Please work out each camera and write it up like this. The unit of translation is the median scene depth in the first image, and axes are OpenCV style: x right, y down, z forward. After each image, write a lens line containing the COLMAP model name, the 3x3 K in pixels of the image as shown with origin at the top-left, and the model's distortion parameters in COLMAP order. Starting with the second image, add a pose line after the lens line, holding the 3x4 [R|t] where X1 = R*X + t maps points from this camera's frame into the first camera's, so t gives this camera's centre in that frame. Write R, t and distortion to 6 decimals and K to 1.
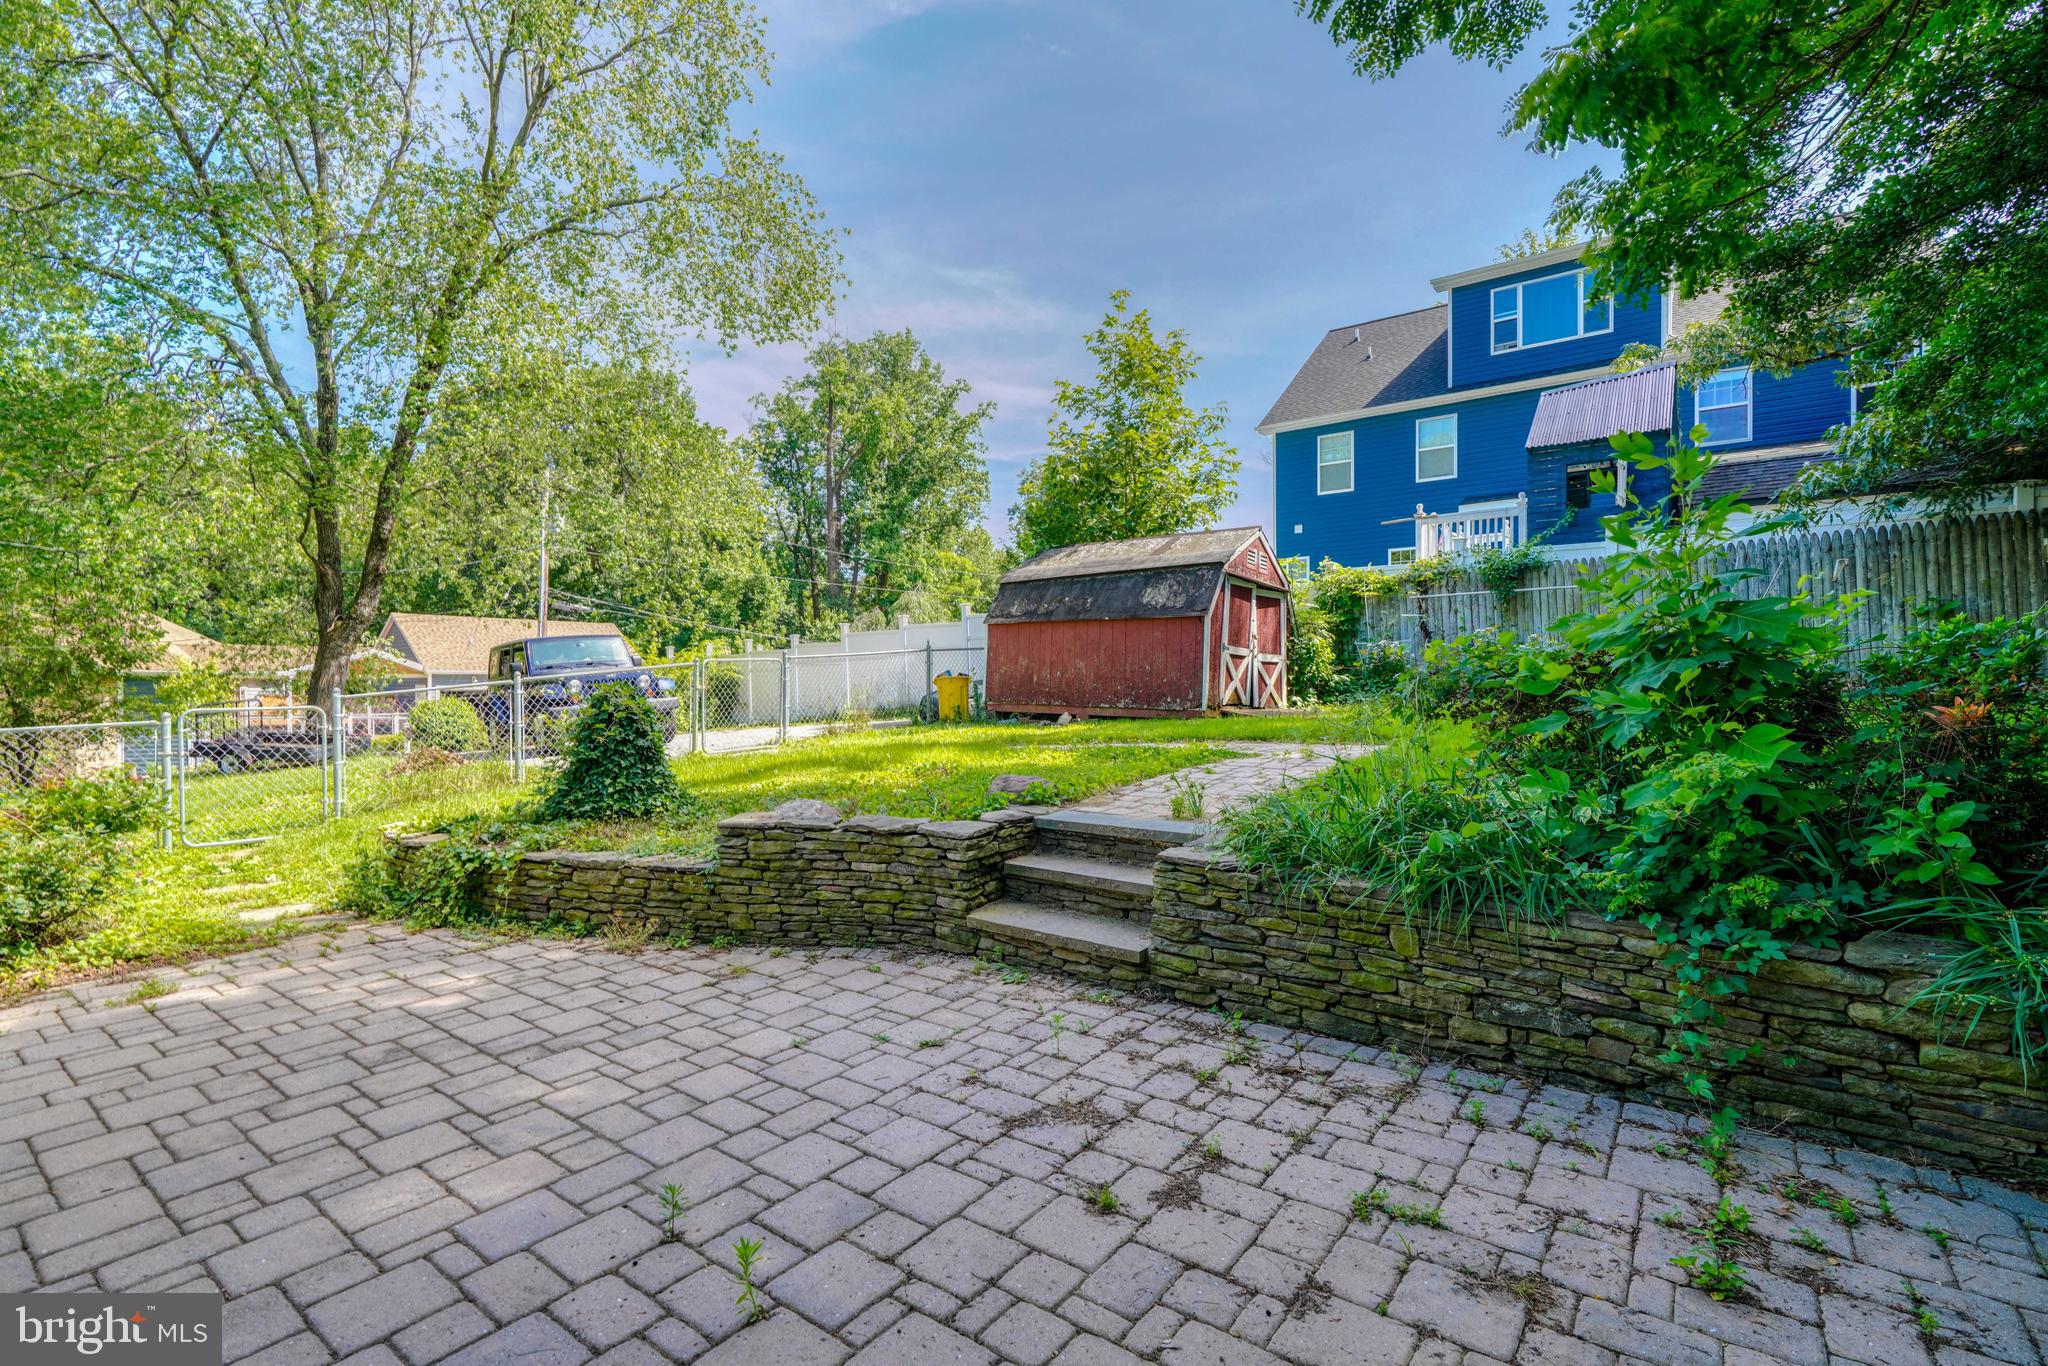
lens RADIAL K [[938.2, 0, 1006.9], [0, 938.2, 689.9], [0, 0, 1]] dist [-0.015503, 0.008137]
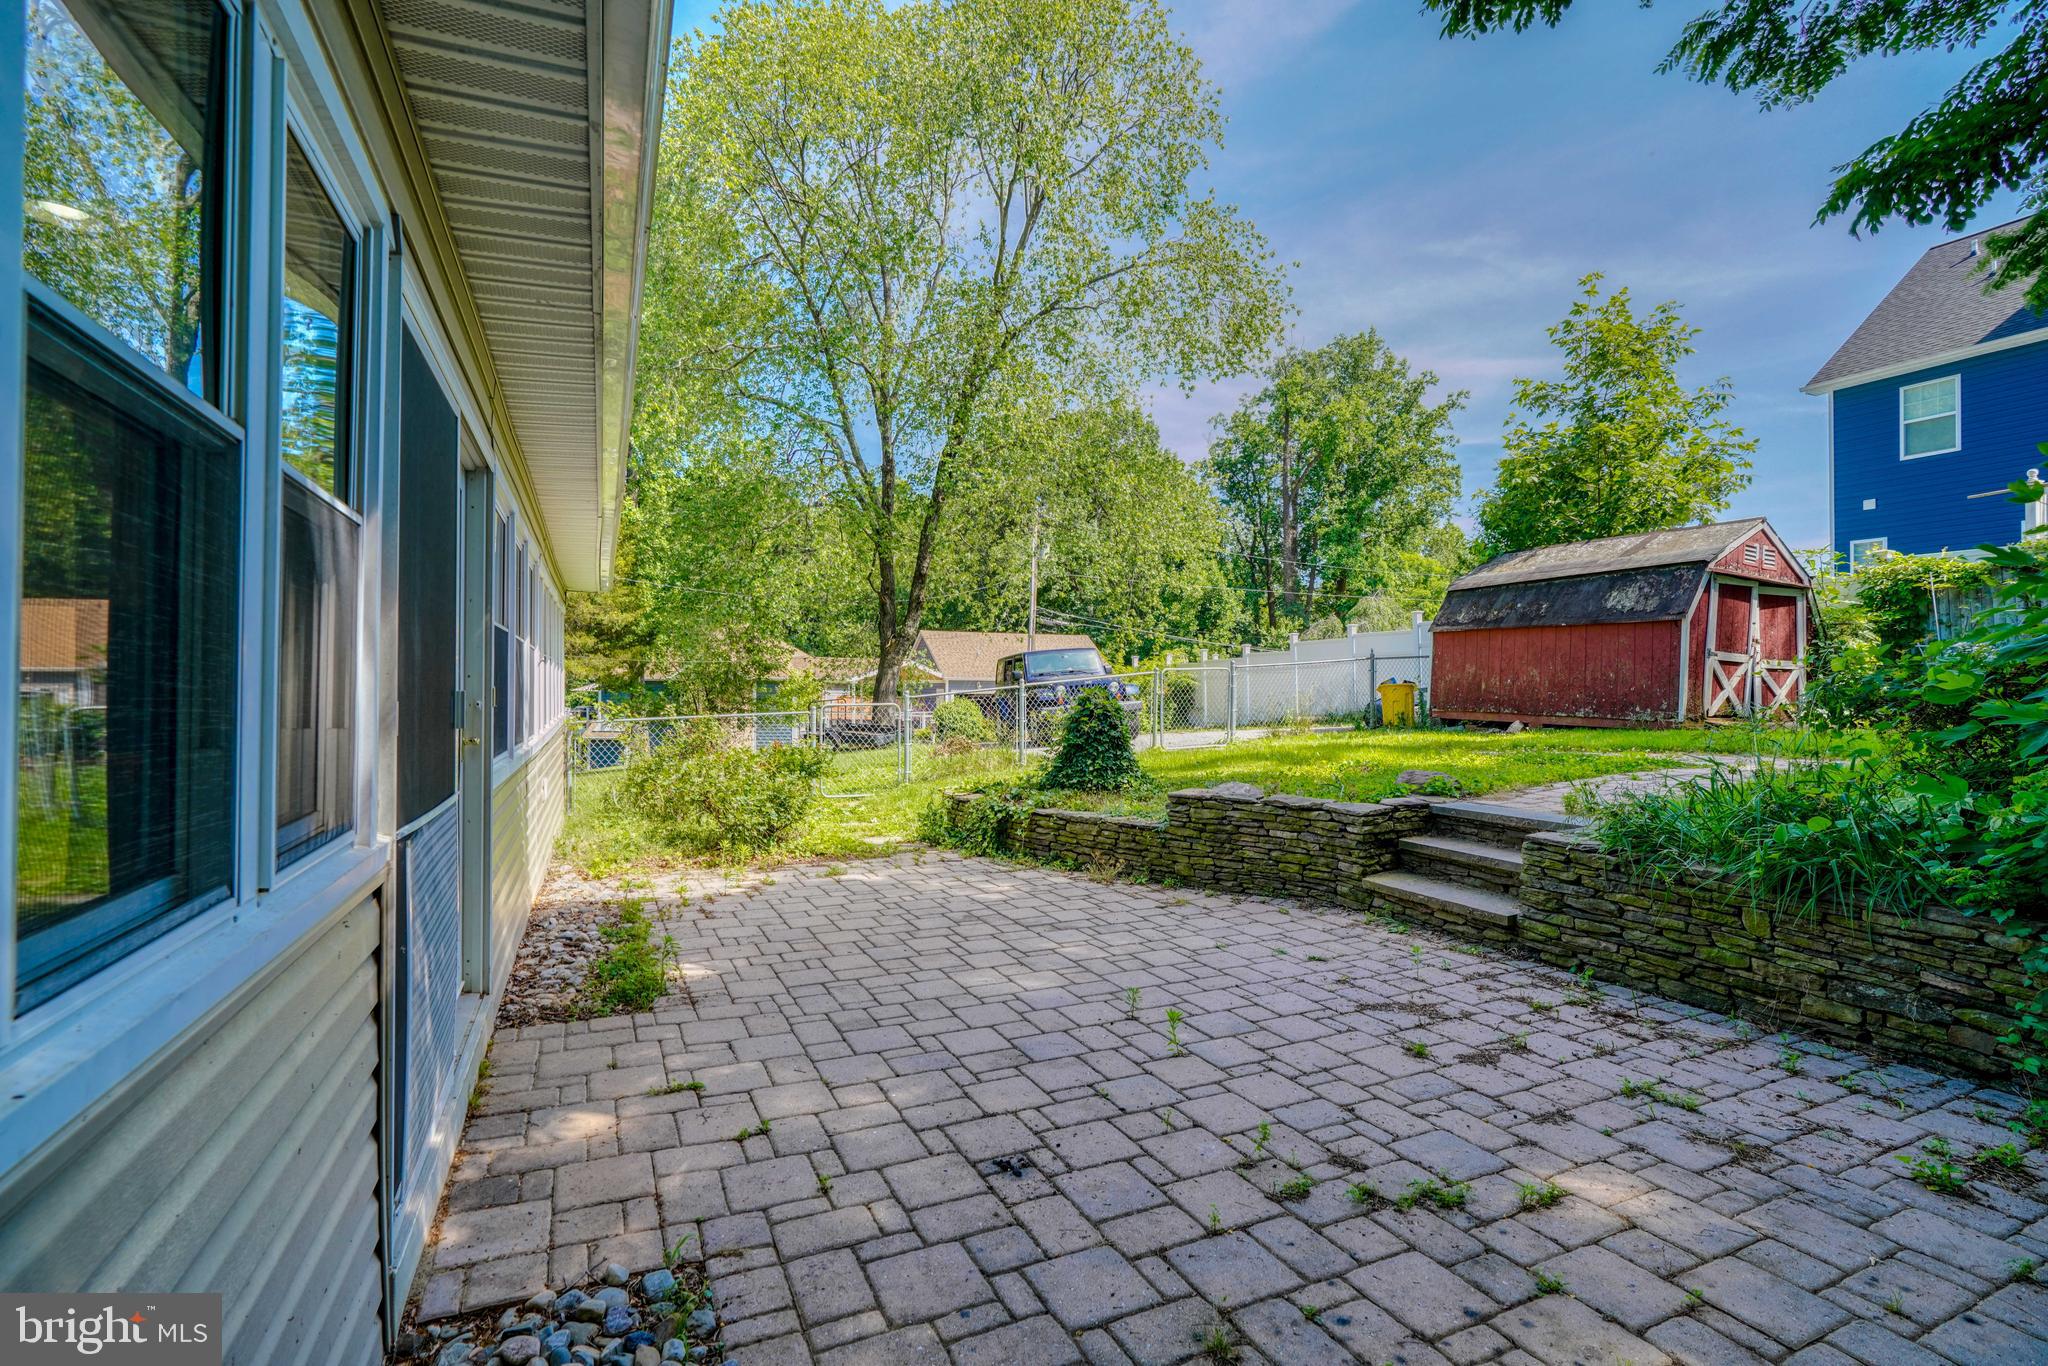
lens RADIAL K [[934.1, 0, 1007.0], [0, 934.1, 689.5], [0, 0, 1]] dist [-0.013378, 0.006667]
pose [[0.886516, 0.006950, -0.462645, 0.037538], [-0.010308, 0.999936, -0.004730, 0.001234], [0.462583, 0.008962, 0.886531, -0.105046]]
